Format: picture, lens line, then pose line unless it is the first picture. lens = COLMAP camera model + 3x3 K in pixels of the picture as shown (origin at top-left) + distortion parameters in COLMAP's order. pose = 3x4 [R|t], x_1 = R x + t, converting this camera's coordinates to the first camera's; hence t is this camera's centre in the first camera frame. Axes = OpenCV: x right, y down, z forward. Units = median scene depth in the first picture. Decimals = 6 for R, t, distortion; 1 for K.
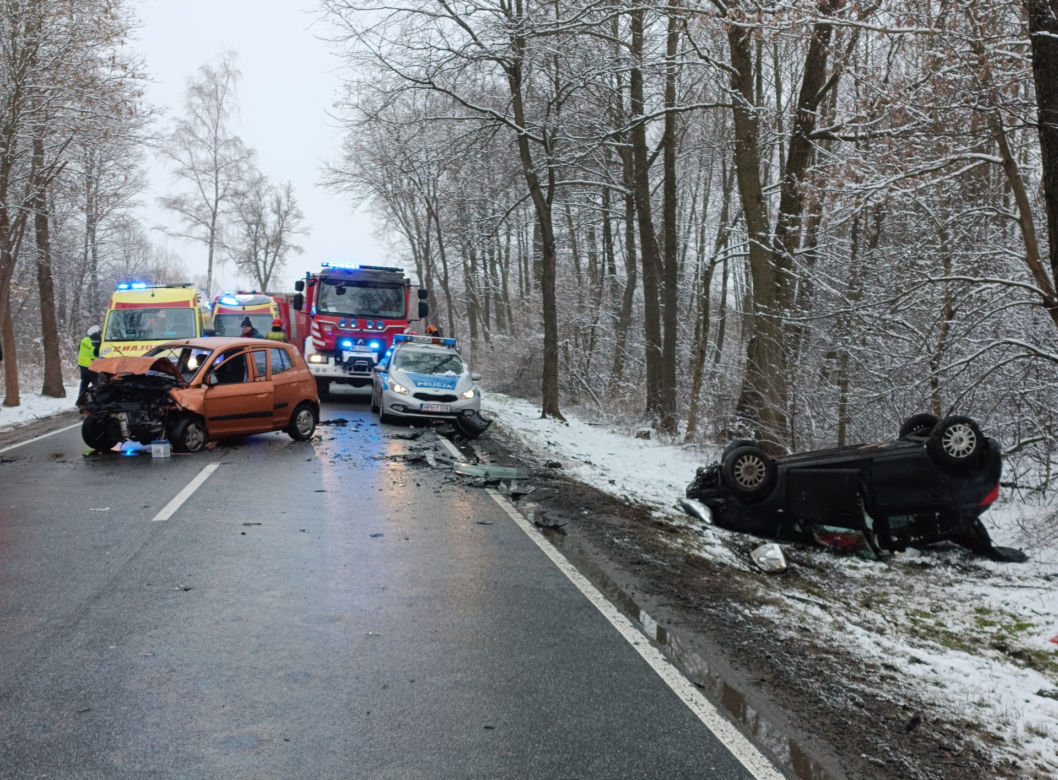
lens RADIAL K [[1145.0, 0, 529.2], [0, 1145.0, 484.2], [0, 0, 1]] dist [0.033784, -0.097474]
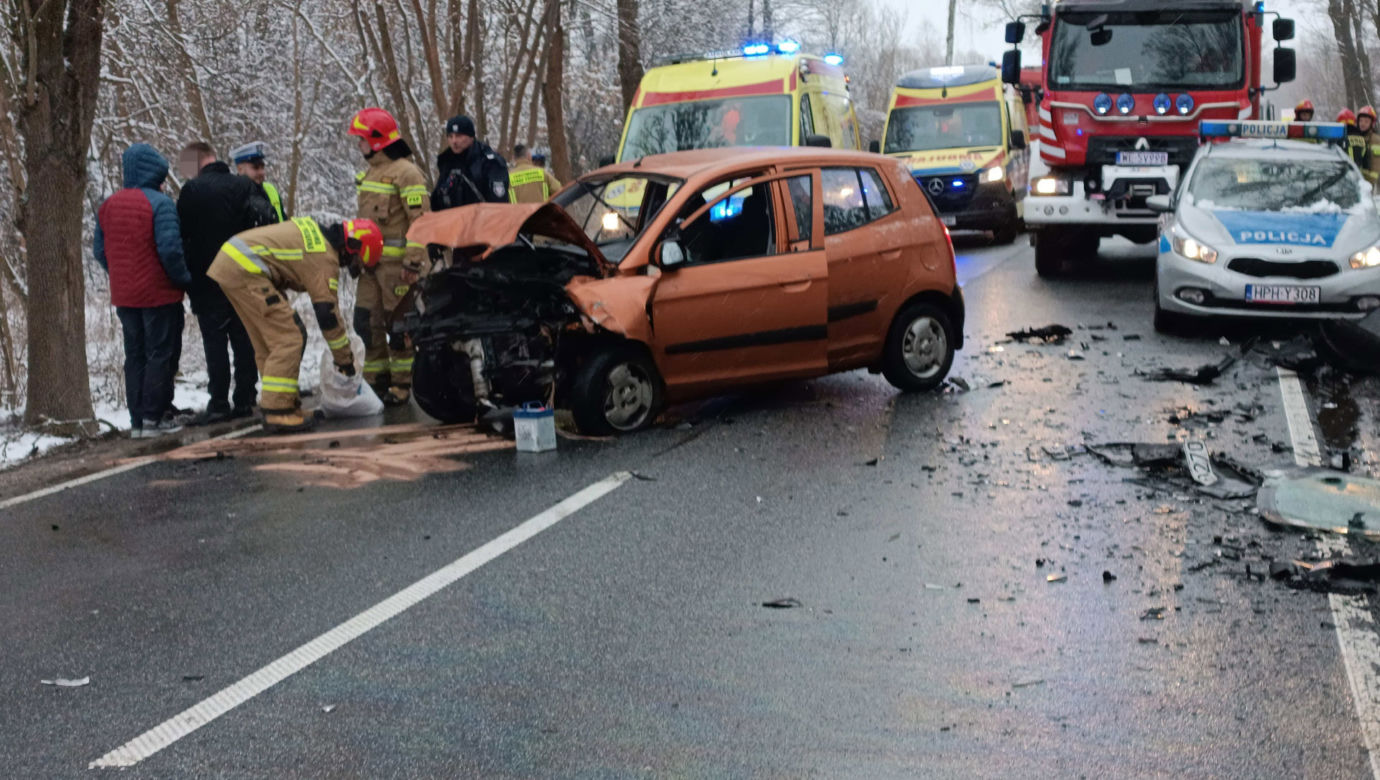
lens RADIAL K [[1735.5, 0, 854.9], [0, 1735.5, 389.5], [0, 0, 1]] dist [0.151428, -1.084496]
pose [[0.923181, -0.001167, -0.384364, 0.014900], [0.004769, 0.999953, 0.008418, -0.034981], [0.384336, -0.009605, 0.923143, 0.333821]]
